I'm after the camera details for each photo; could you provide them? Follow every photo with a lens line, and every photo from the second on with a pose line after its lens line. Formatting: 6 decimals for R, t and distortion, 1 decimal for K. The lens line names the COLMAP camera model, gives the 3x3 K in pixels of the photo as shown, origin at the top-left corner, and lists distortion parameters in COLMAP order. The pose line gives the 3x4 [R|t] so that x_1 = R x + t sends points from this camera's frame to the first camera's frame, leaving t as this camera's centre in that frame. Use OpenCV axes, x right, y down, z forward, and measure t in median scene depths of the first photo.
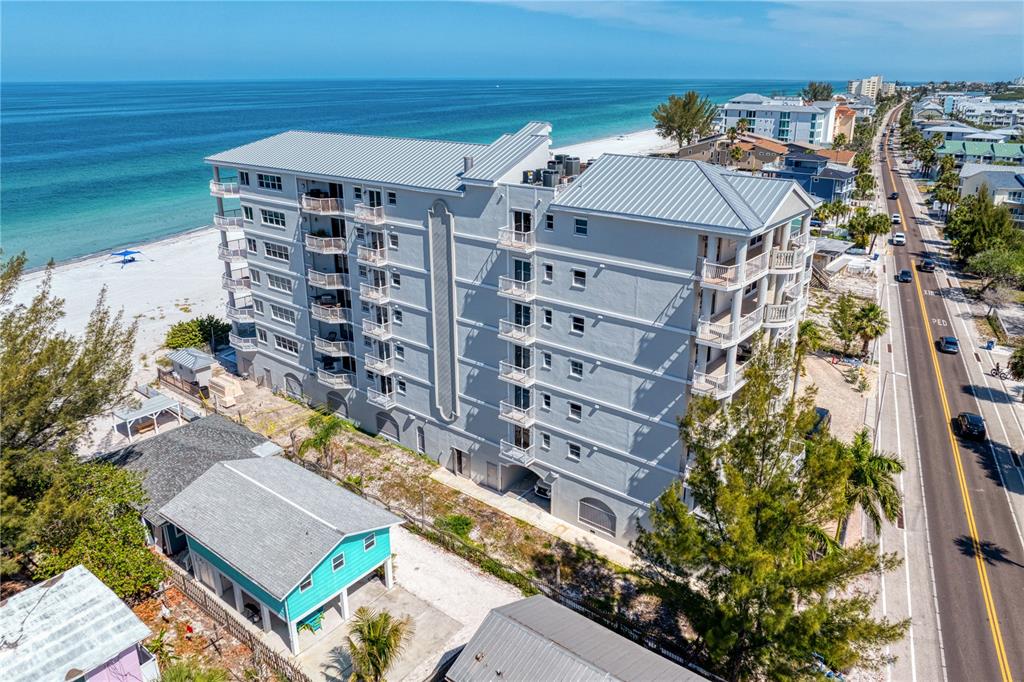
lens RADIAL K [[714.3, 0, 517.5], [0, 714.3, 343.1], [0, 0, 1]] dist [-0.033921, -0.001630]
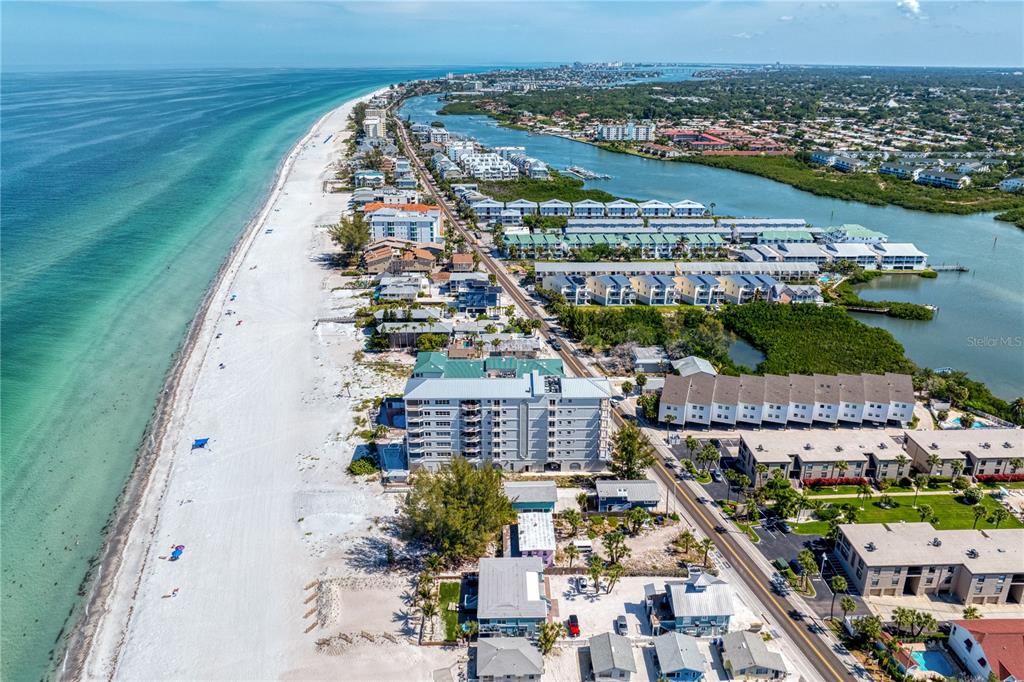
lens RADIAL K [[714.3, 0, 507.3], [0, 714.3, 342.5], [0, 0, 1]] dist [-0.033921, -0.001630]
pose [[0.779880, -0.238603, 0.578668, -2.042124], [0.229513, 0.969110, 0.090276, -0.768537], [-0.582333, 0.062407, 0.810551, -1.787100]]
